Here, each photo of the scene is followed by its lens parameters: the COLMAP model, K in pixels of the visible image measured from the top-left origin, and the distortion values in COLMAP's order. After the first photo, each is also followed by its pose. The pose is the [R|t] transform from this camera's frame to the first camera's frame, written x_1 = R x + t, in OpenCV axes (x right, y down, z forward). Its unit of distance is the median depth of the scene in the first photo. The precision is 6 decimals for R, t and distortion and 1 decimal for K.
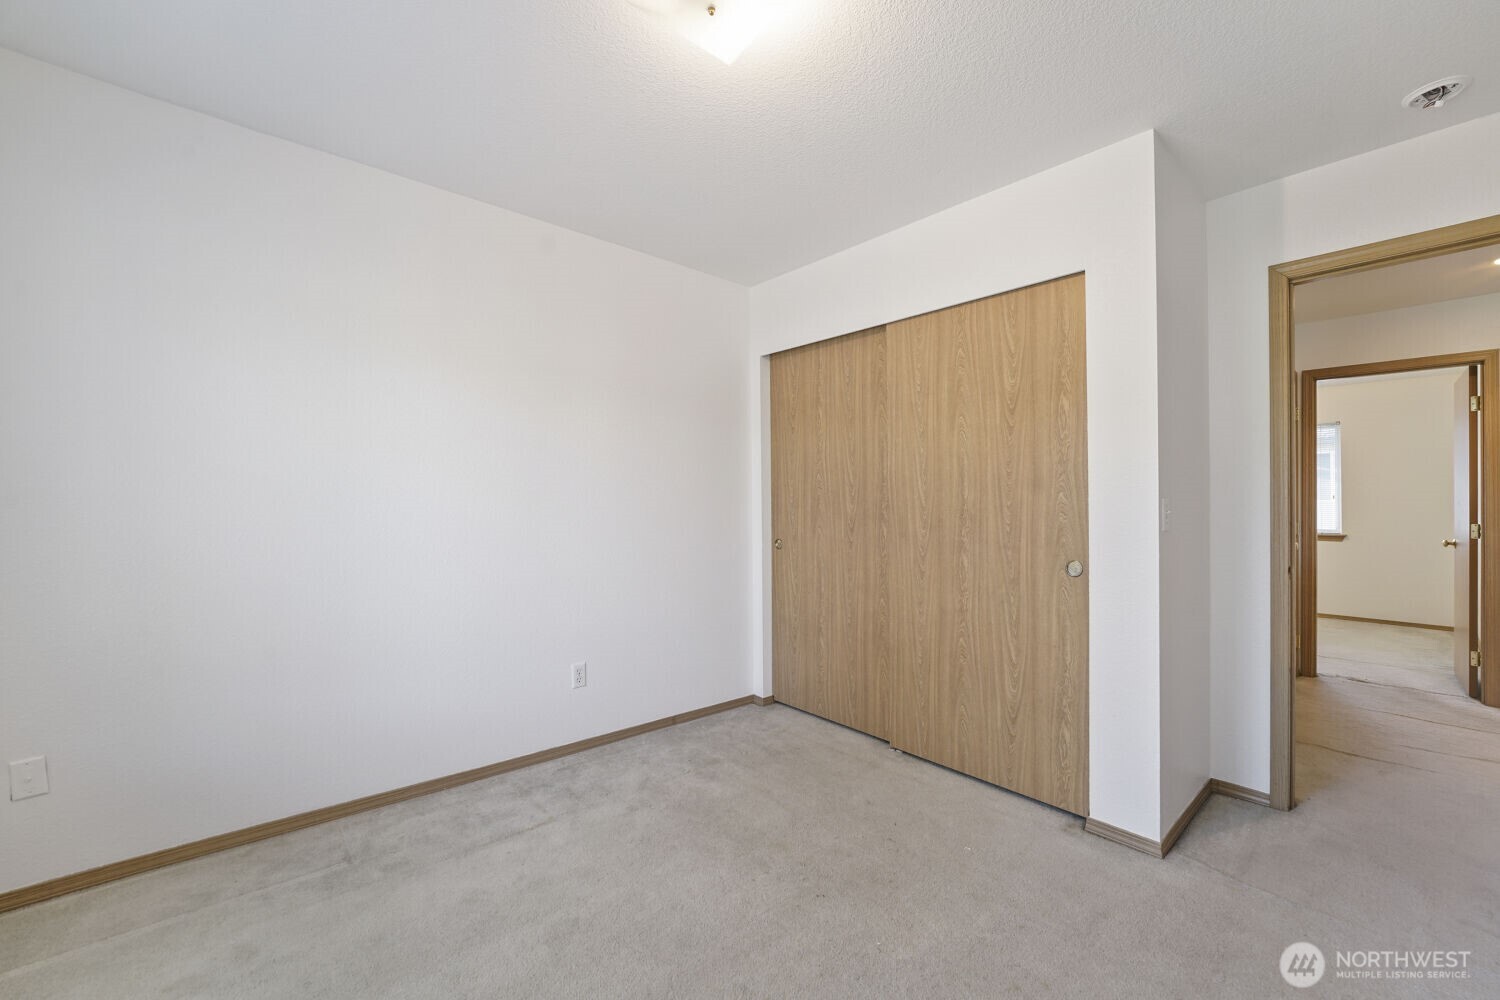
lens RADIAL K [[612.0, 0, 750.0], [0, 612.0, 500.0], [0, 0, 1]] dist [0.000806, 0.000044]
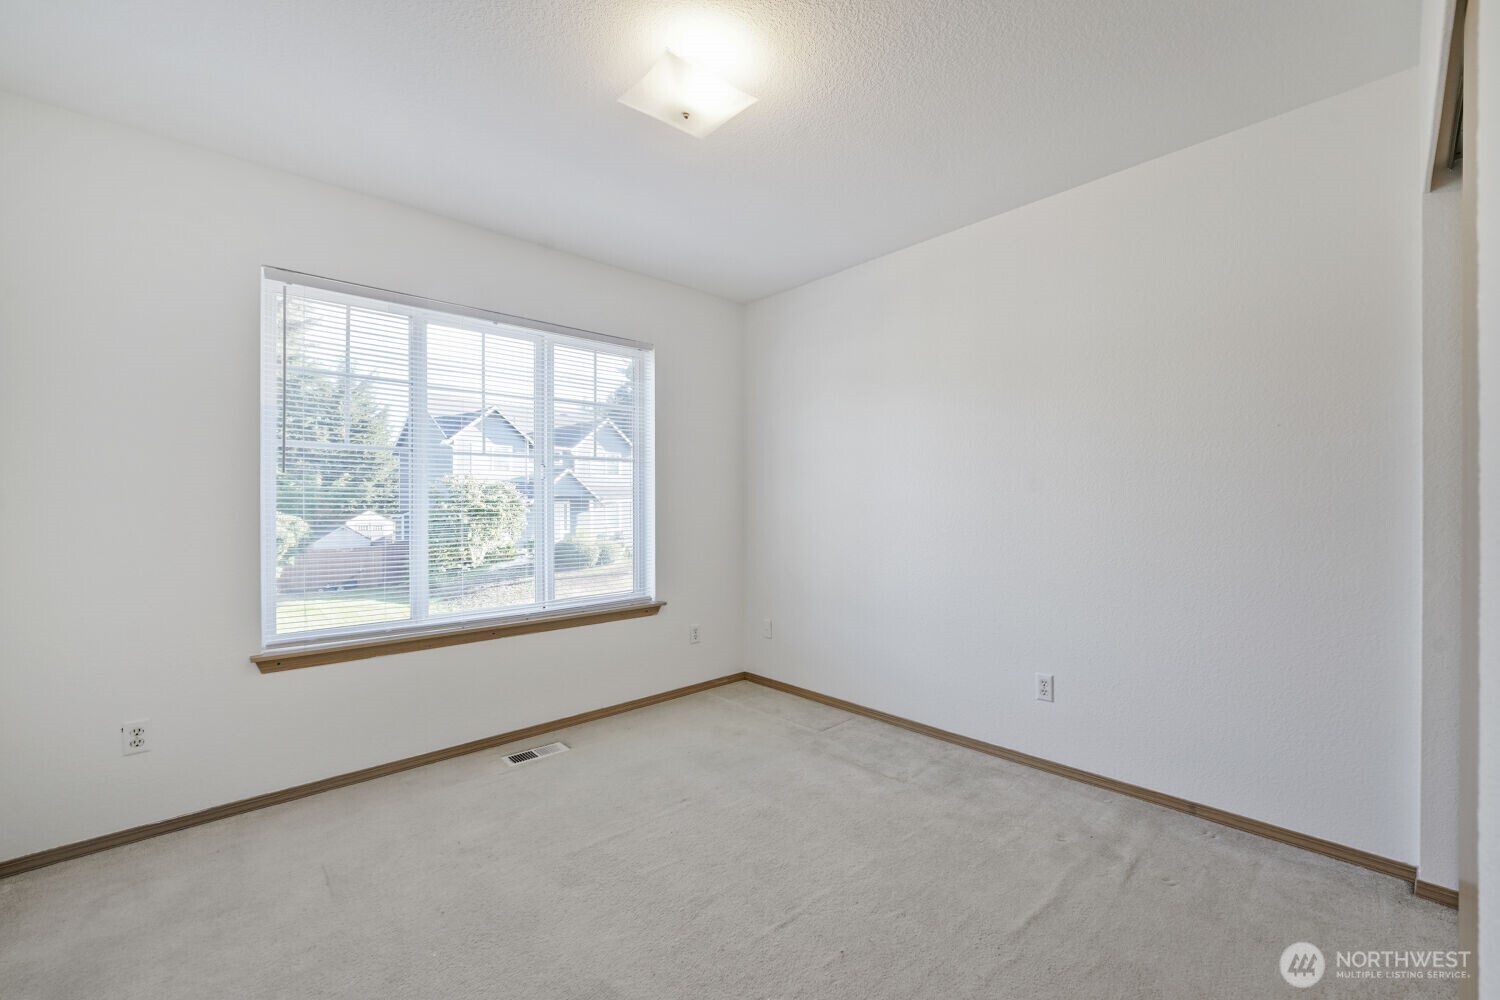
lens RADIAL K [[612.0, 0, 750.0], [0, 612.0, 500.0], [0, 0, 1]] dist [0.000806, 0.000044]
pose [[0.044766, -0.006388, -0.998977, 0.663071], [0.014432, 0.999879, -0.005747, 0.007604], [0.998893, -0.014160, 0.044853, 0.568899]]
